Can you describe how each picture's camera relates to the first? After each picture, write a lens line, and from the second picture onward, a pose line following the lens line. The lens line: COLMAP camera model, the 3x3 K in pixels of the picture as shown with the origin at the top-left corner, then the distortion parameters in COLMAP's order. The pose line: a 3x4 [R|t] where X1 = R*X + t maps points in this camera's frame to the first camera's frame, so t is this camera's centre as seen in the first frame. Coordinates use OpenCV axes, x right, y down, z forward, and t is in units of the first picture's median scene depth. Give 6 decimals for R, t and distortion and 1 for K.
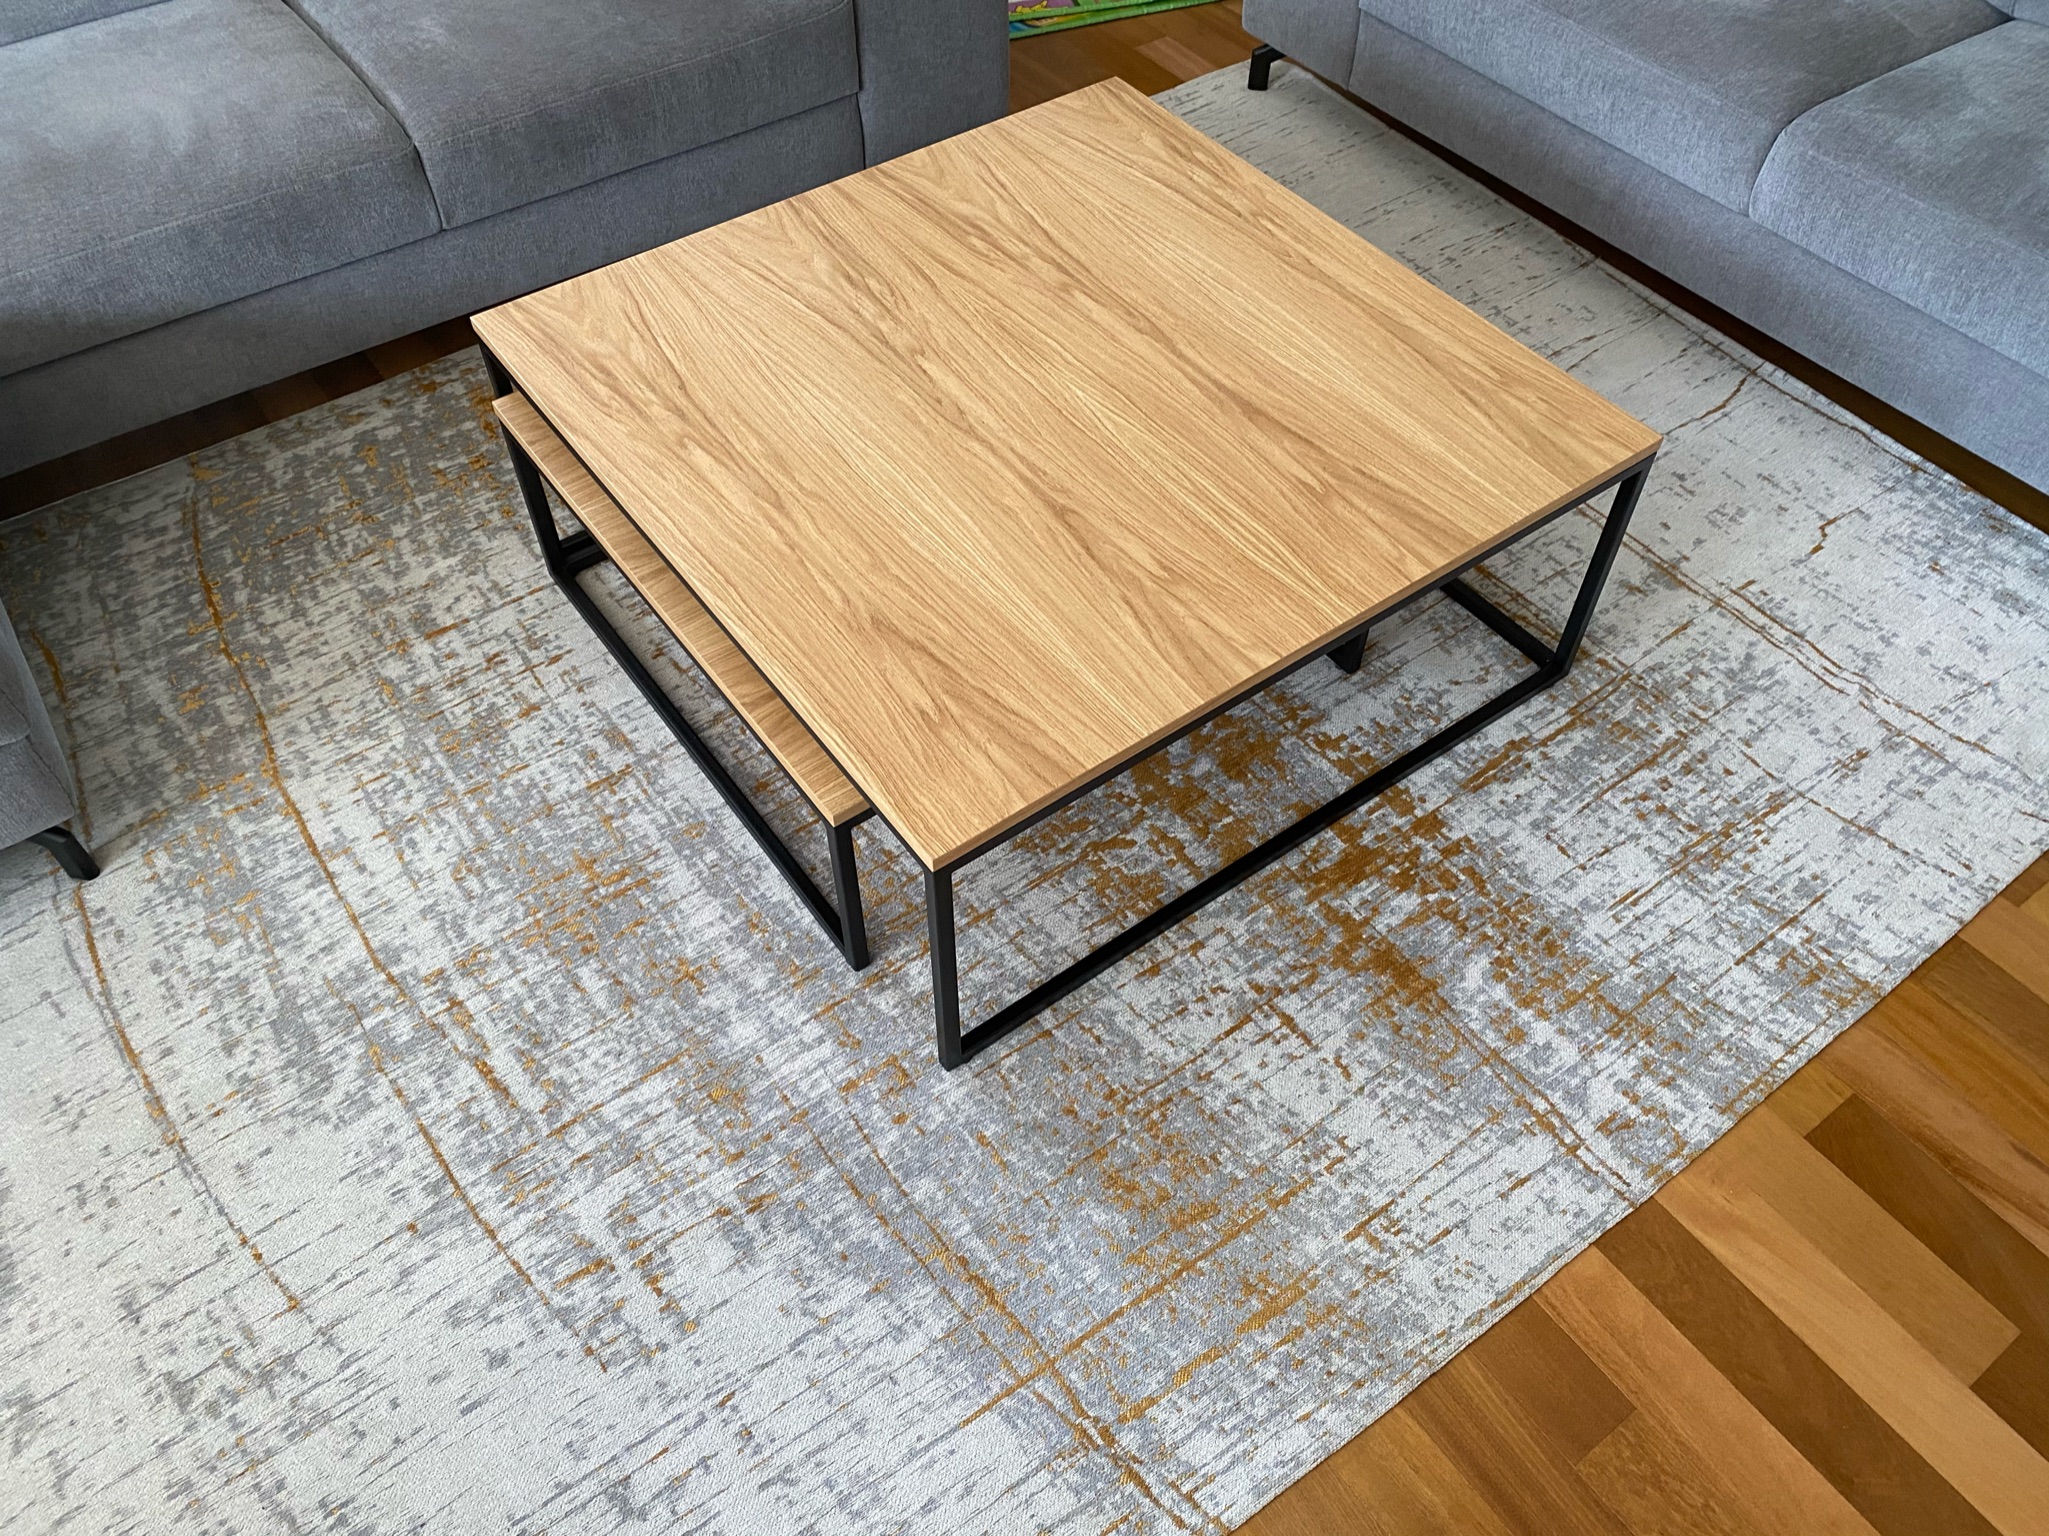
lens RADIAL K [[1572.9, 0, 1032.3], [0, 1572.9, 757.9], [0, 0, 1]] dist [-0.001867, -0.001979]
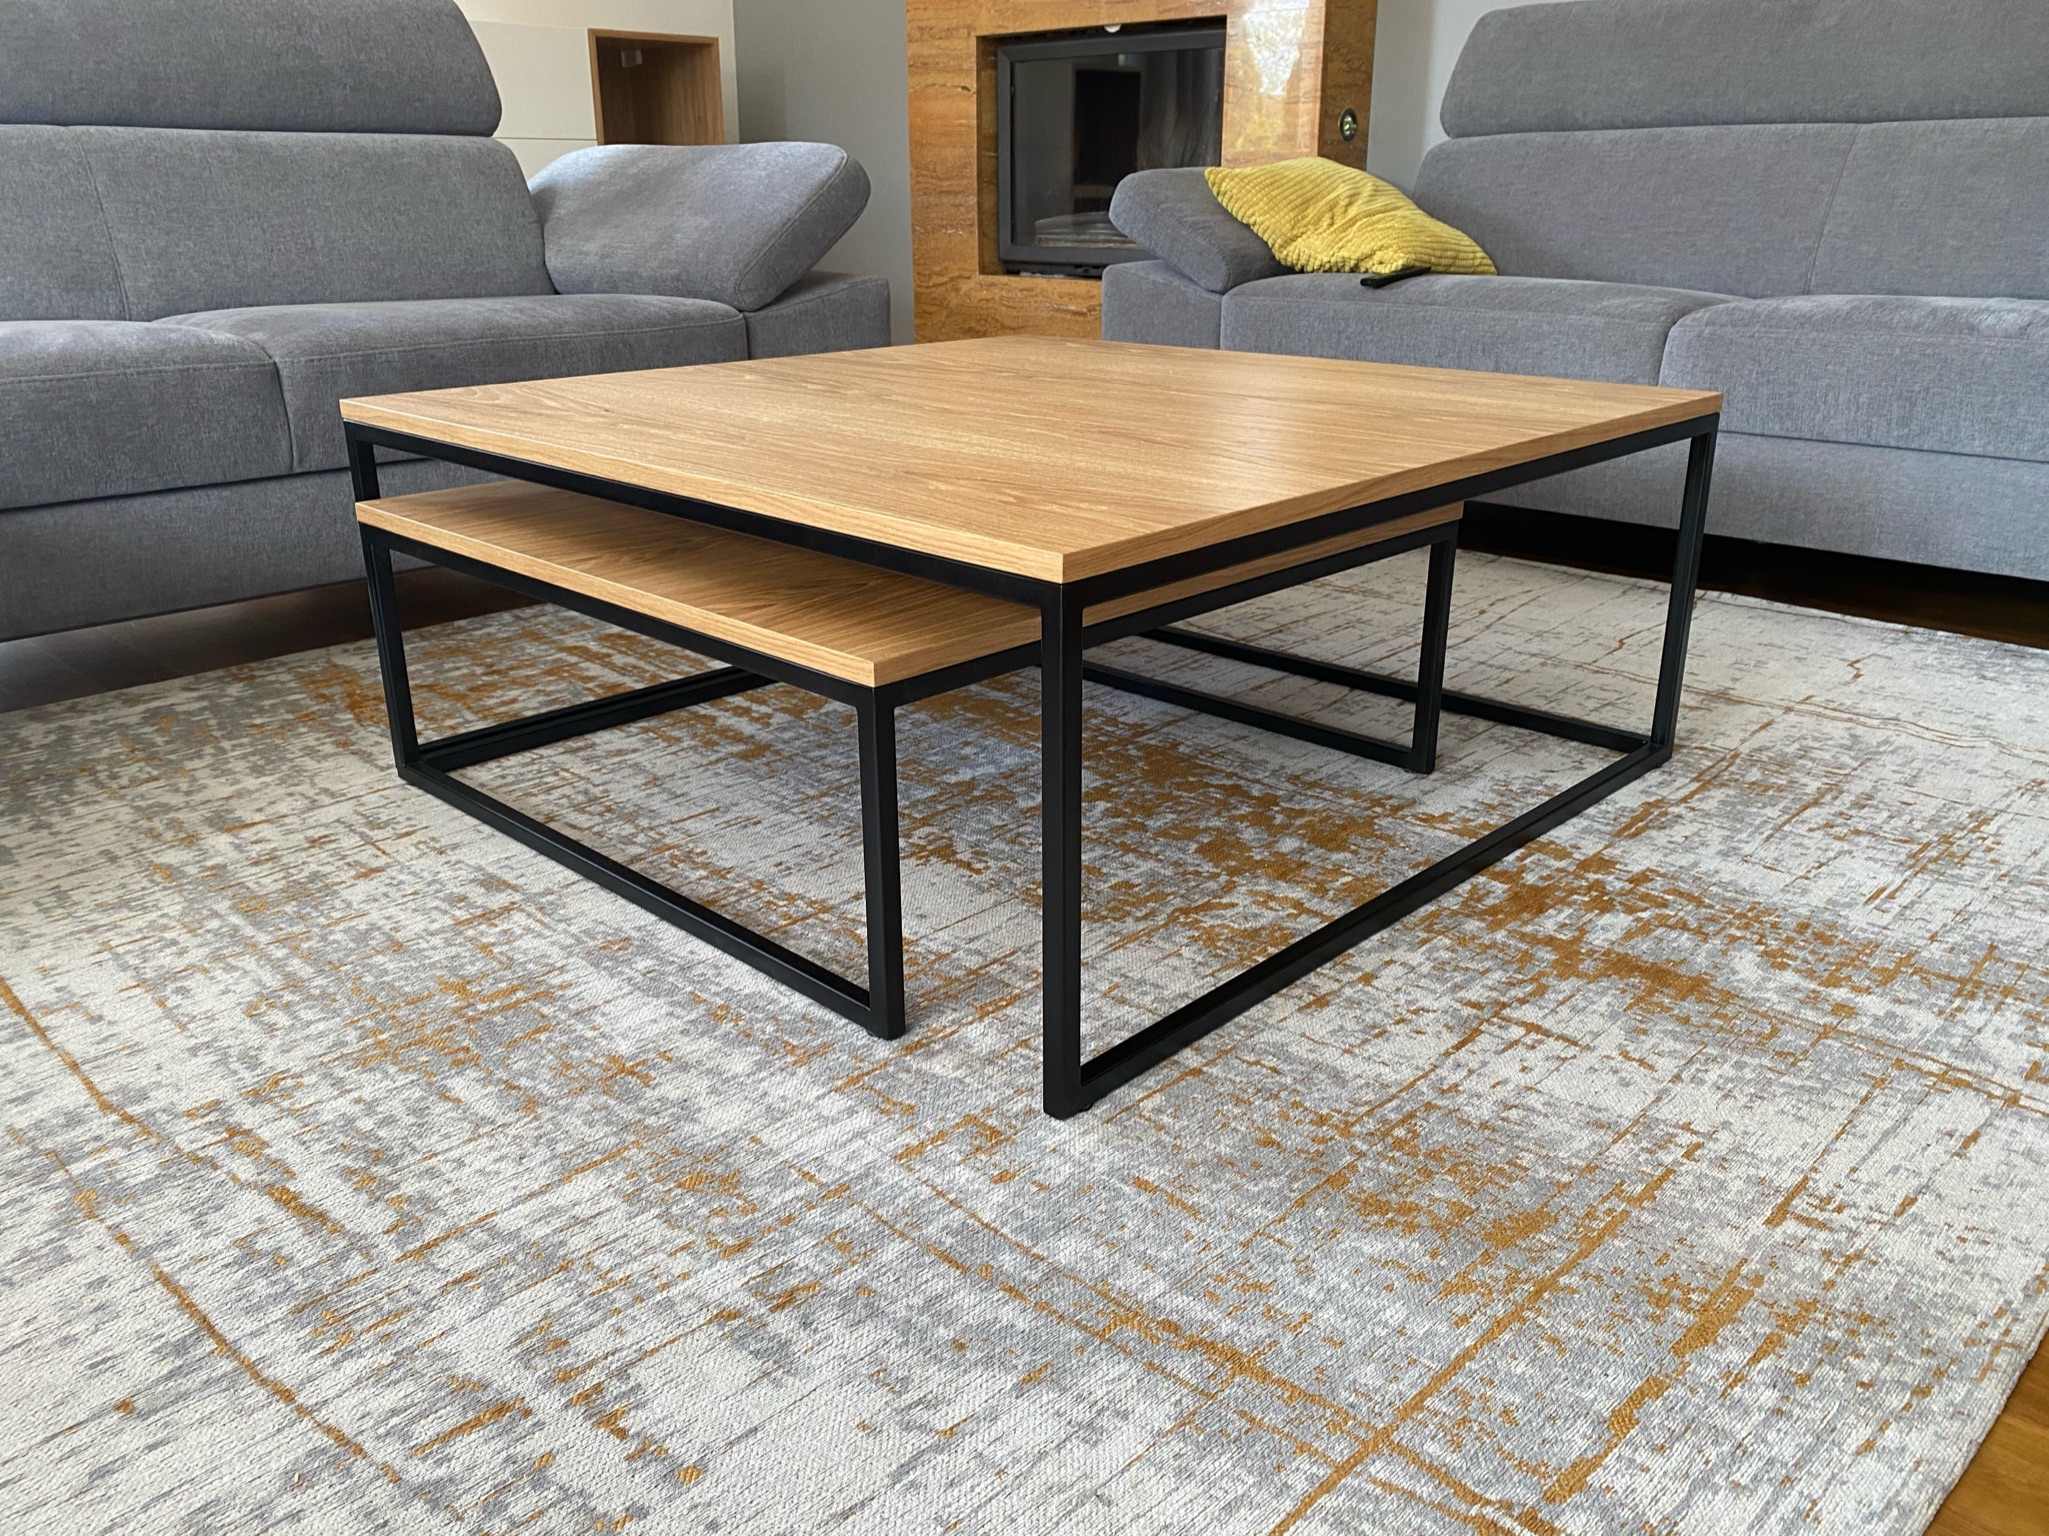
lens RADIAL K [[1572.9, 0, 1029.8], [0, 1572.9, 756.6], [0, 0, 1]] dist [-0.001867, -0.001979]
pose [[0.985696, -0.059888, 0.157531, -0.152088], [0.131440, 0.858215, -0.496175, 0.373773], [-0.105481, 0.509784, 0.853811, 0.374965]]
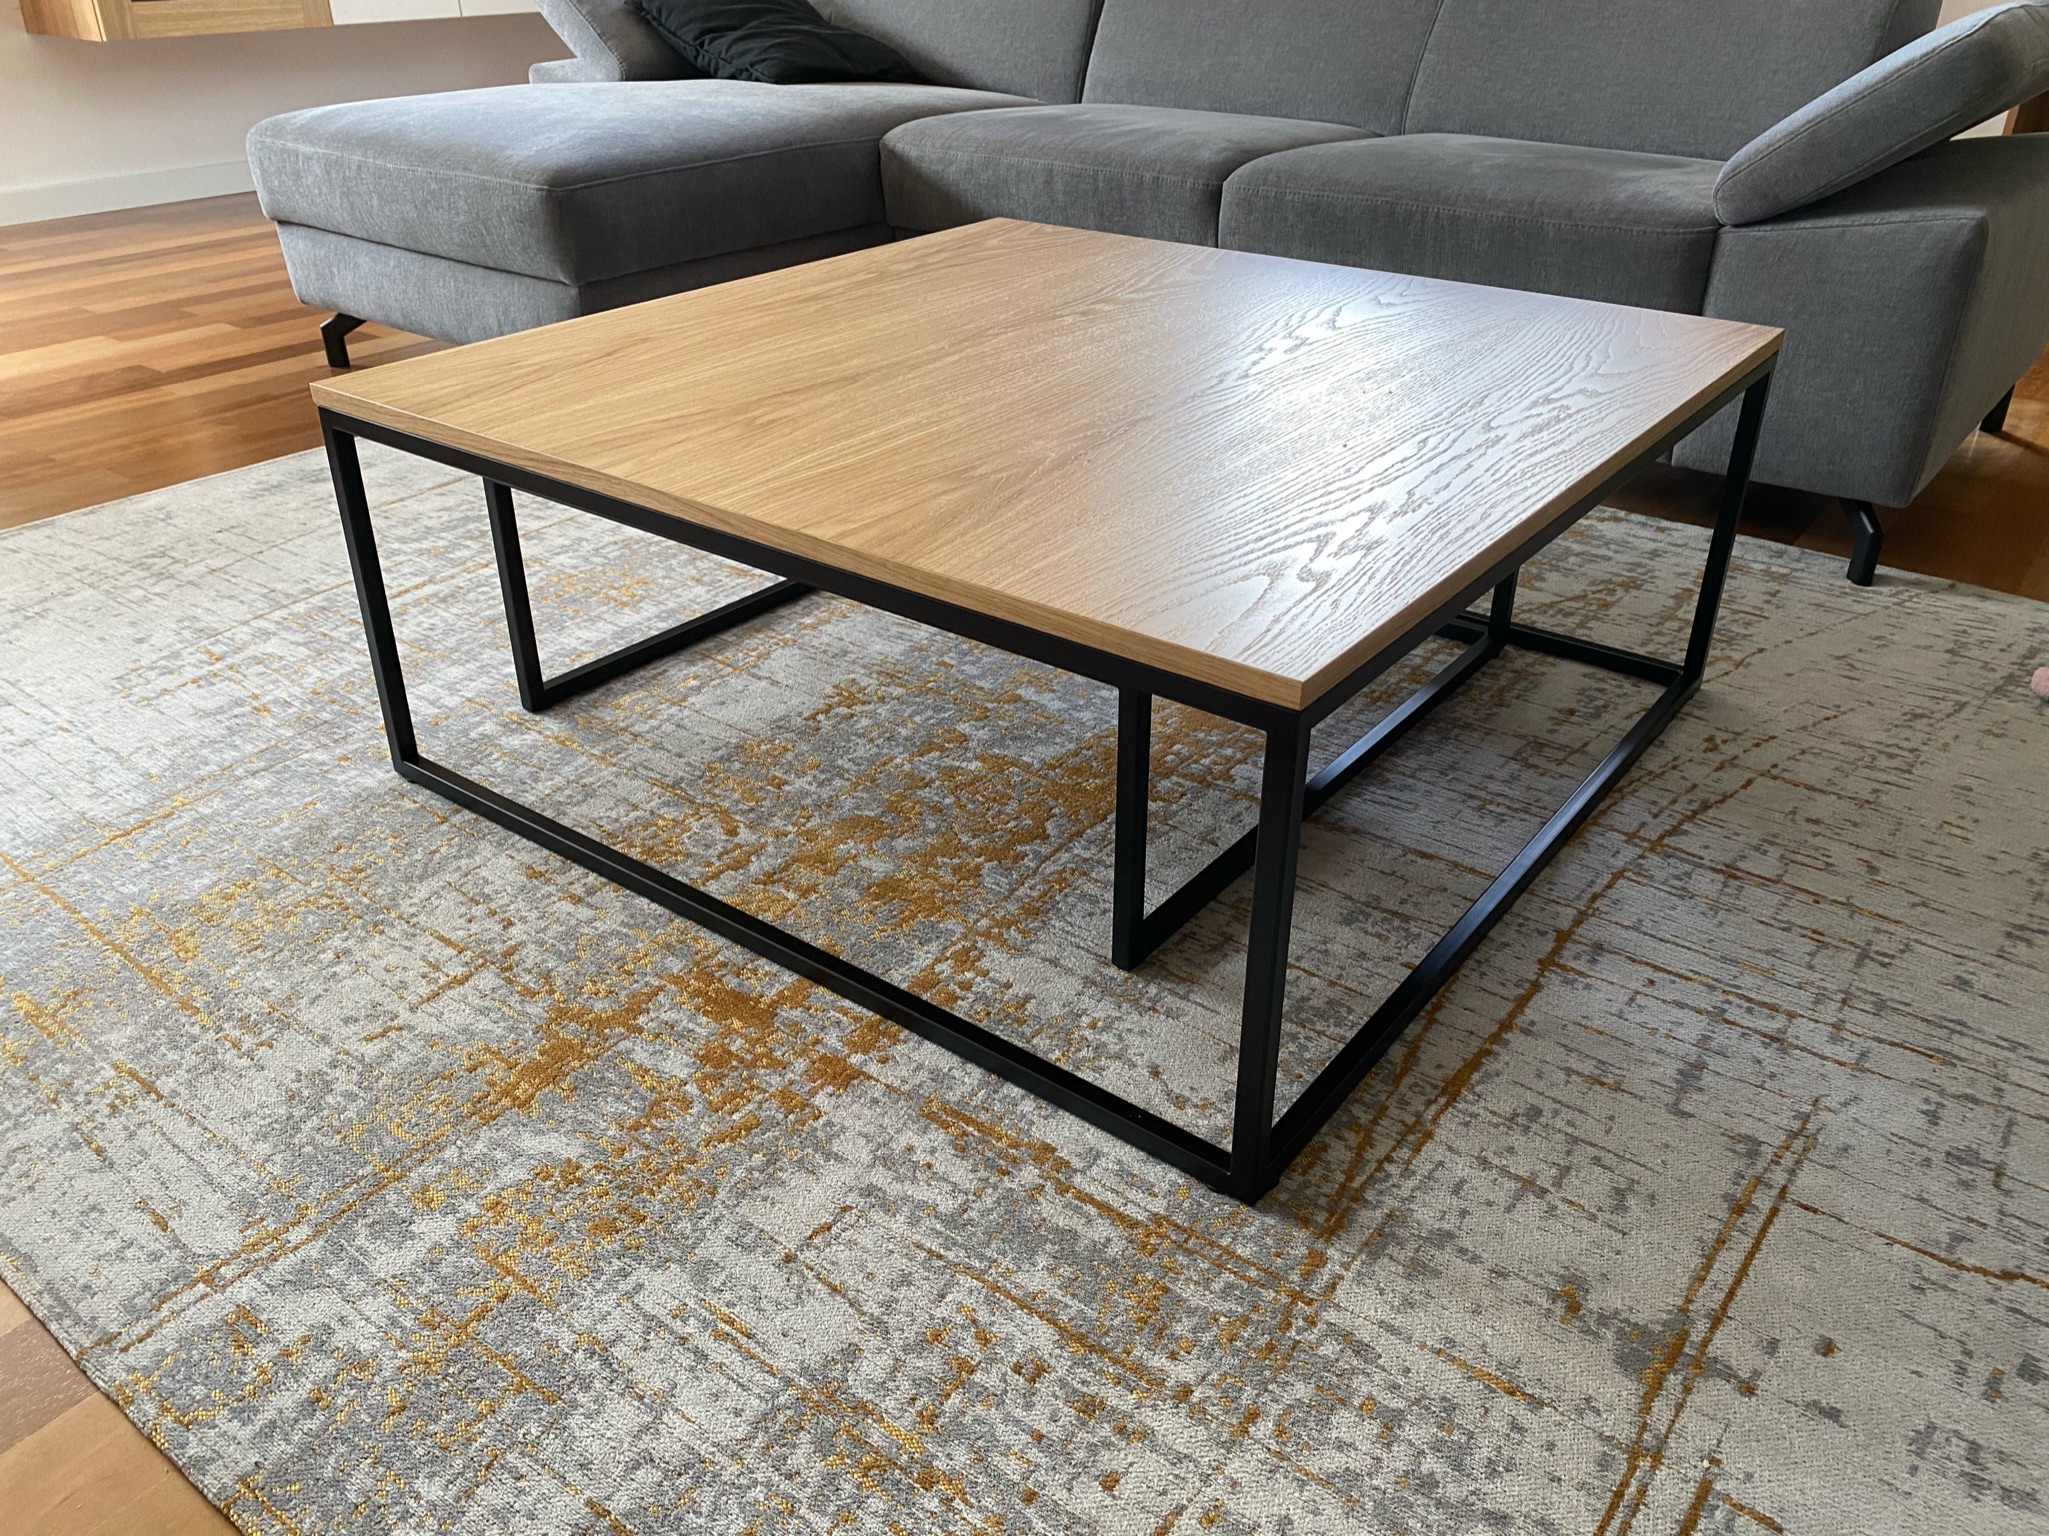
lens RADIAL K [[1572.9, 0, 1024.3], [0, 1572.9, 763.5], [0, 0, 1]] dist [-0.001867, -0.001979]
pose [[0.288491, 0.470917, -0.833673, 0.797817], [-0.742946, 0.659338, 0.115346, -0.178891], [0.603990, 0.586098, 0.540079, 0.695648]]
